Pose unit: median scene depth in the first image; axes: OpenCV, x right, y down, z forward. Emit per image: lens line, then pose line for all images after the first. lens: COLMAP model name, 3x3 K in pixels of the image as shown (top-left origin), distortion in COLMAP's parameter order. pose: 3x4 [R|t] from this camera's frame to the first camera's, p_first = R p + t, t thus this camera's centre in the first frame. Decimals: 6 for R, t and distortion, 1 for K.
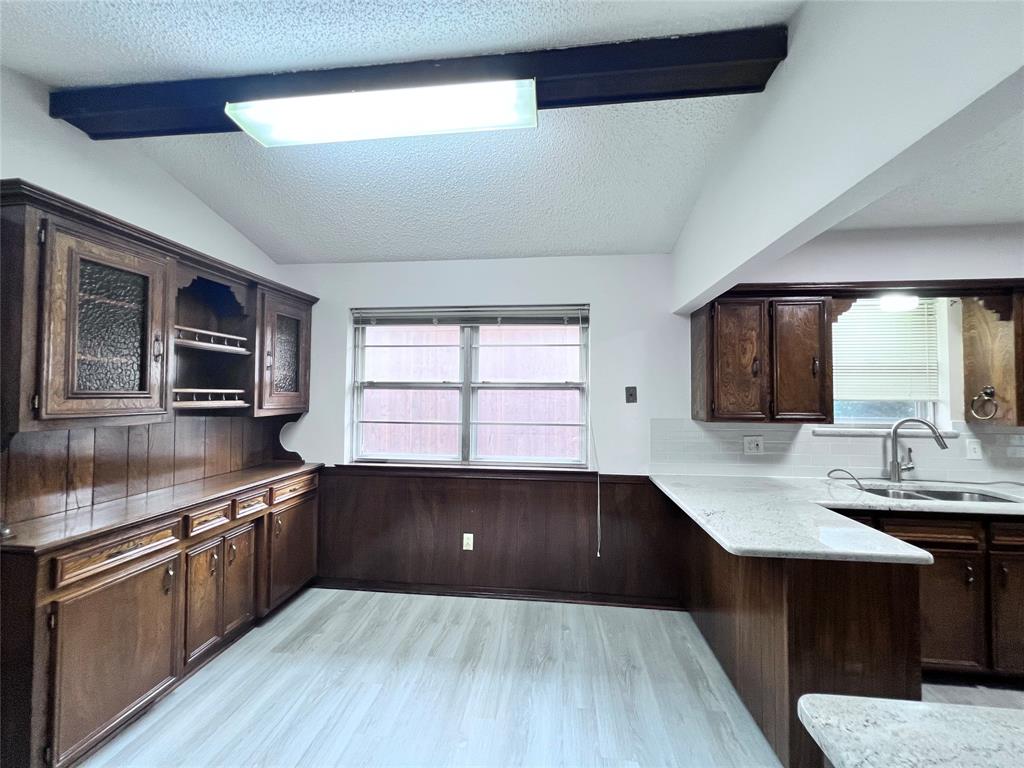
lens RADIAL K [[411.3, 0, 511.5], [0, 411.3, 382.9], [0, 0, 1]] dist [-0.003082, 0.000625]
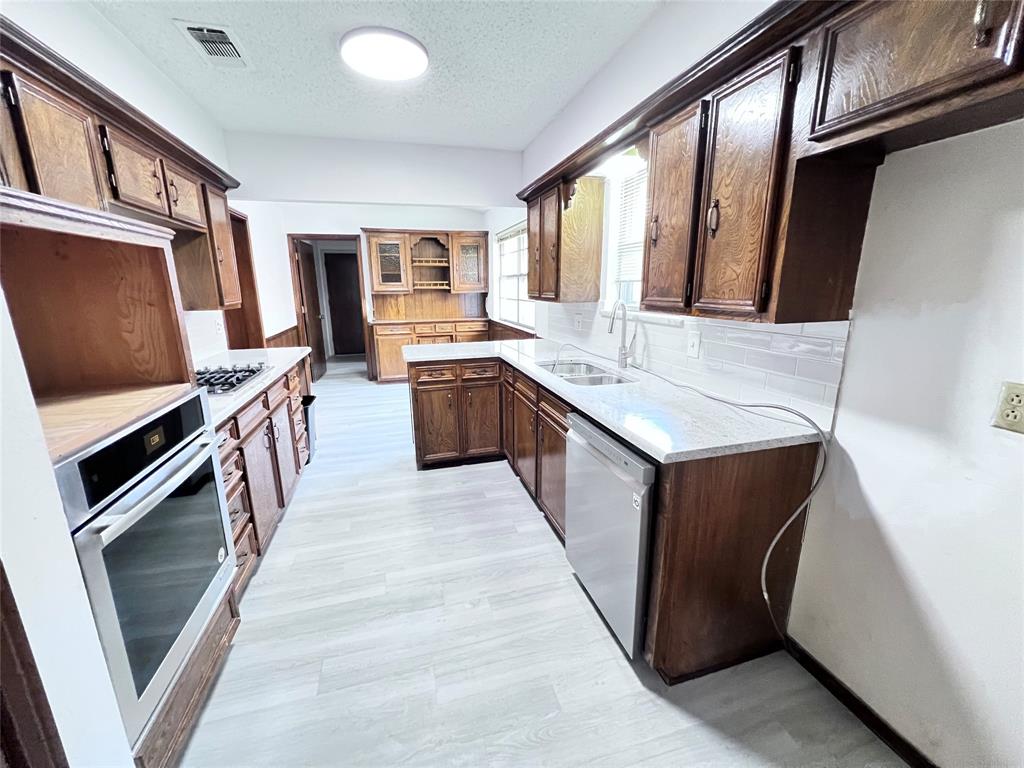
lens RADIAL K [[409.5, 0, 512.1], [0, 409.5, 380.4], [0, 0, 1]] dist [-0.000553, 0.000317]
pose [[0.382827, 0.200407, -0.901821, 1.753653], [0.038482, 0.971880, 0.232312, 0.037359], [0.923018, -0.123639, 0.364350, 0.409003]]
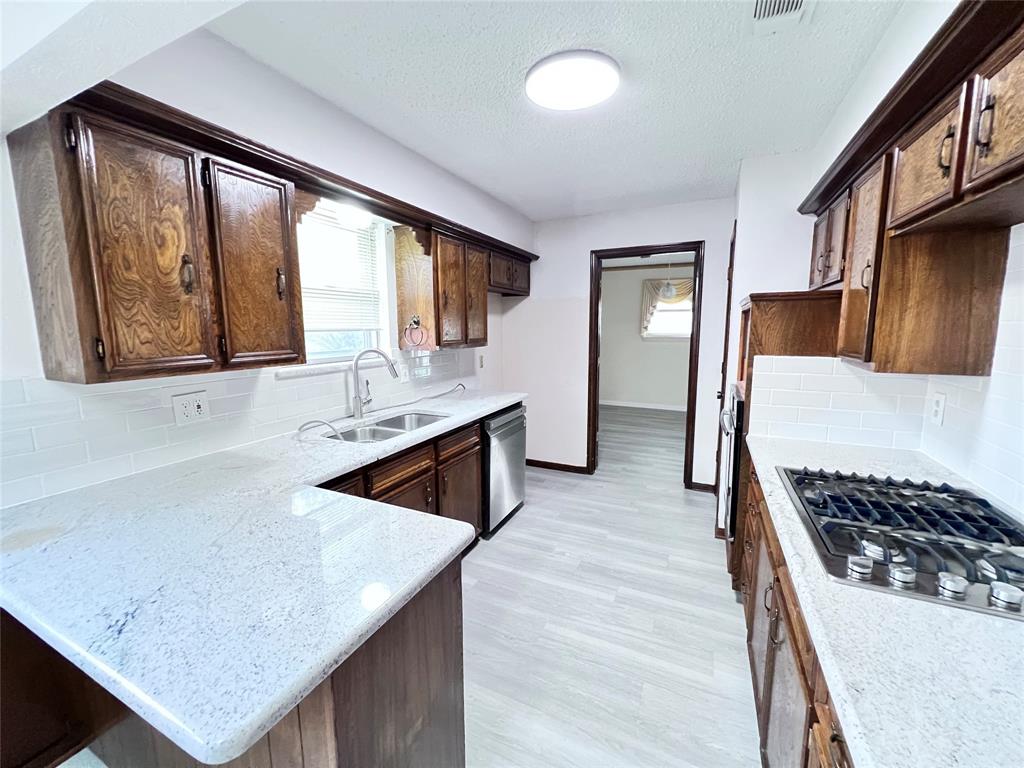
lens RADIAL K [[409.5, 0, 509.7], [0, 409.5, 380.3], [0, 0, 1]] dist [-0.000553, 0.000317]
pose [[0.325882, -0.134540, 0.935788, 0.192776], [-0.021011, 0.988547, 0.149442, 0.010725], [-0.945177, -0.068363, 0.319323, 0.390230]]
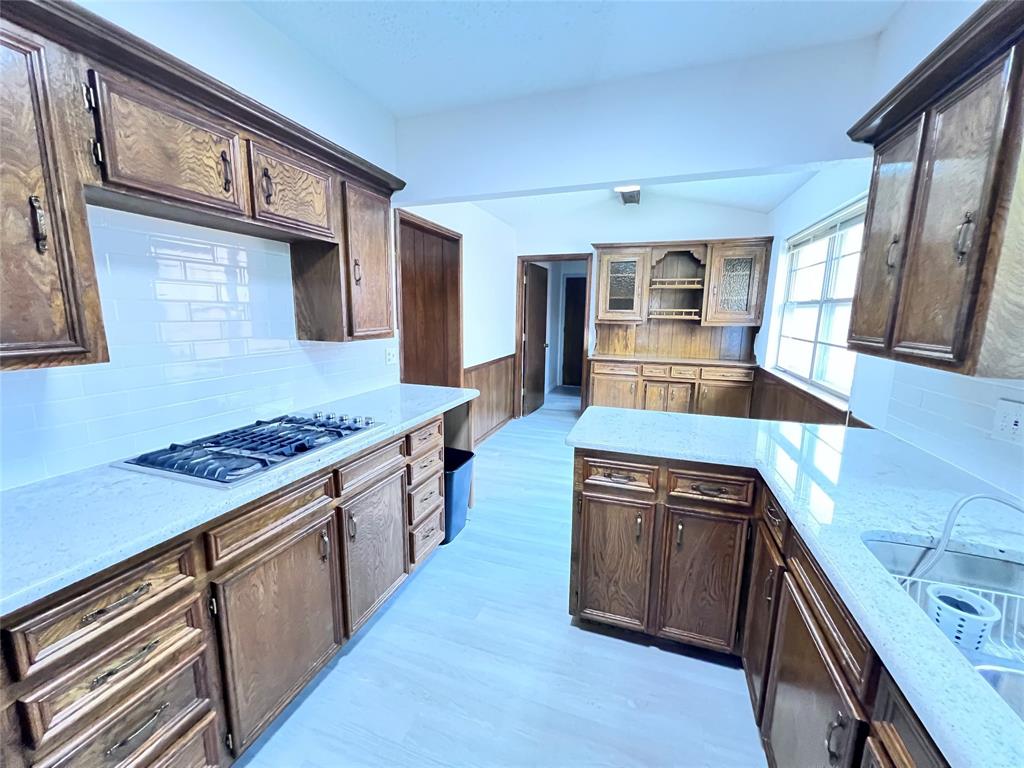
lens RADIAL K [[409.5, 0, 510.3], [0, 409.5, 380.1], [0, 0, 1]] dist [-0.000553, 0.000317]
pose [[-0.219477, 0.154201, -0.963354, 1.229318], [0.015298, 0.987853, 0.154637, 0.032183], [0.975498, 0.019202, -0.219170, 0.614882]]
